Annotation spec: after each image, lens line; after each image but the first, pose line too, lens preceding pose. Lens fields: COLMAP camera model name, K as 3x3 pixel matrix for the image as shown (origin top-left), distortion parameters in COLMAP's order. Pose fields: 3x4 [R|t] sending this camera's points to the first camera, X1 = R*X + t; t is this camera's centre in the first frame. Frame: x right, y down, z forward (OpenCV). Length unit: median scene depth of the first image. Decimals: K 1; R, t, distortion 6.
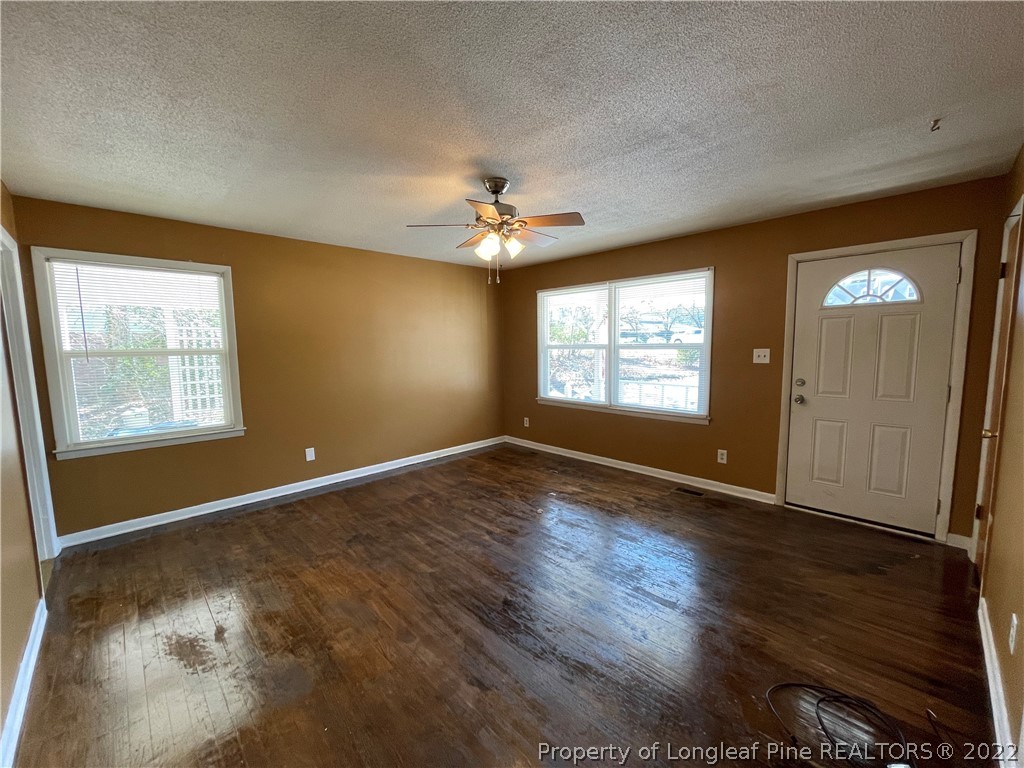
lens RADIAL K [[412.1, 0, 514.9], [0, 412.1, 386.0], [0, 0, 1]] dist [-0.011209, -0.000950]
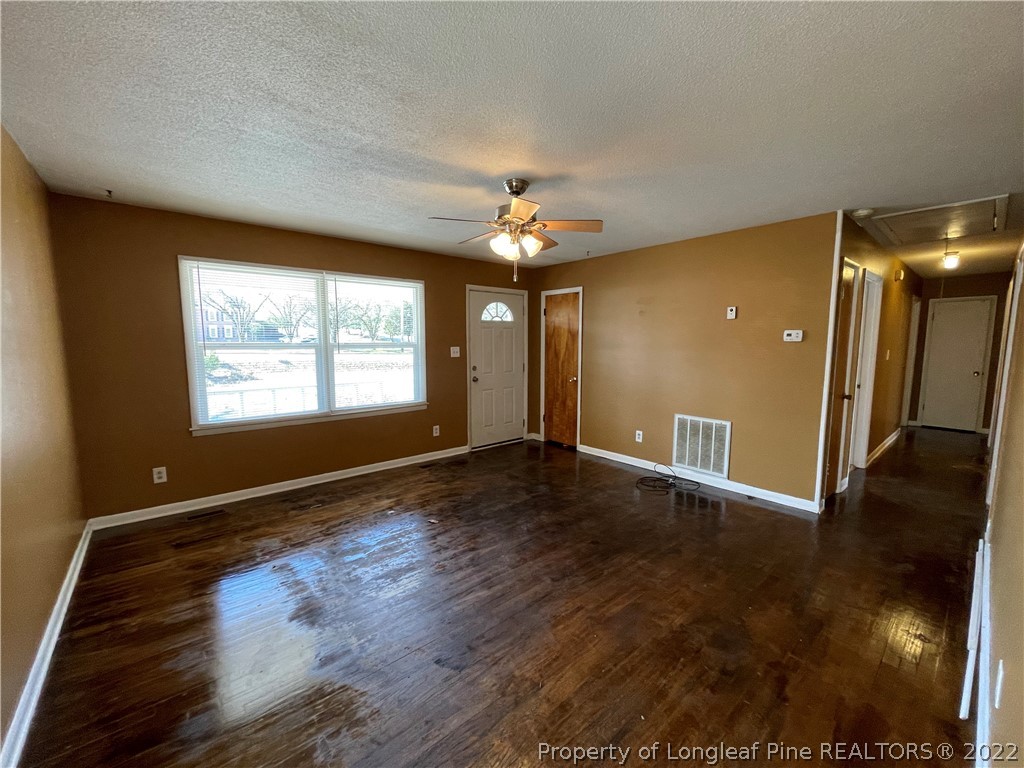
lens RADIAL K [[412.1, 0, 515.1], [0, 412.1, 384.3], [0, 0, 1]] dist [-0.011209, -0.000950]
pose [[0.057572, -0.090887, 0.994196, -0.780617], [0.099883, 0.991375, 0.084845, -0.059928], [-0.993332, 0.094419, 0.066153, 0.686676]]
